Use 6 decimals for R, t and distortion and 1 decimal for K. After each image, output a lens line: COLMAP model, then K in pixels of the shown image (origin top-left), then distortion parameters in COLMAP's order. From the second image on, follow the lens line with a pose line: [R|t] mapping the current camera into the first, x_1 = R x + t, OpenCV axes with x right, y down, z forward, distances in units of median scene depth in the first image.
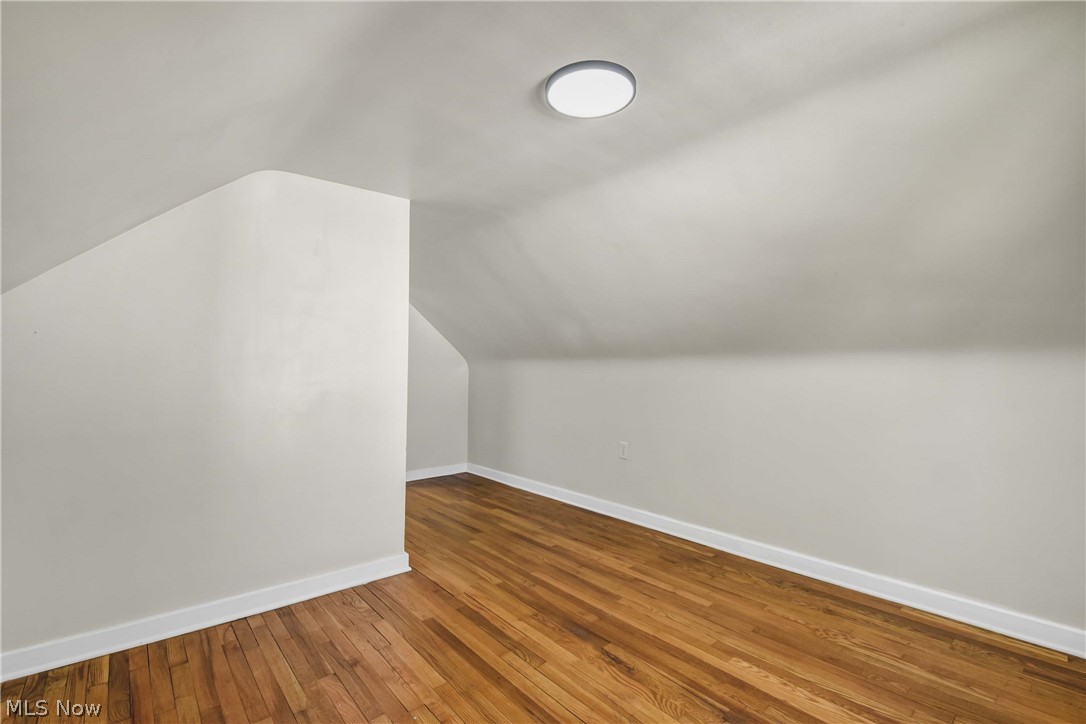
lens RADIAL K [[499.9, 0, 547.8], [0, 499.9, 364.8], [0, 0, 1]] dist [-0.007592, -0.007096]
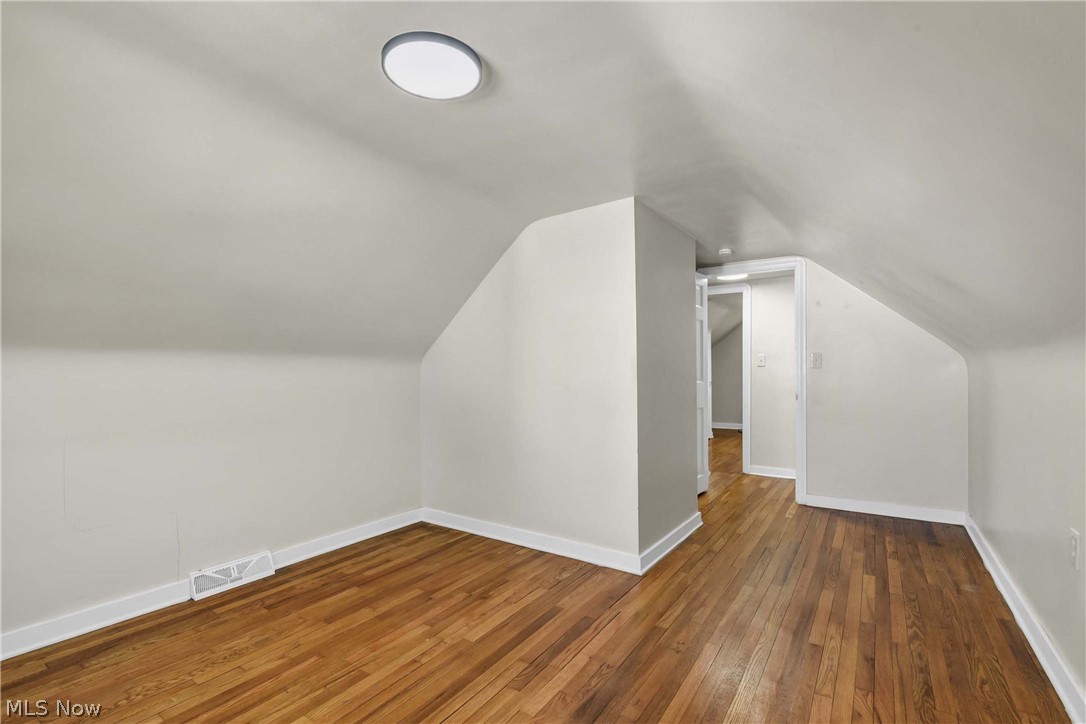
lens RADIAL K [[499.9, 0, 544.2], [0, 499.9, 363.6], [0, 0, 1]] dist [-0.007592, -0.007096]
pose [[0.237839, -0.011509, -0.971236, 0.763949], [0.010882, 0.999899, -0.009184, 0.005813], [0.971244, -0.008385, 0.237940, 0.709175]]
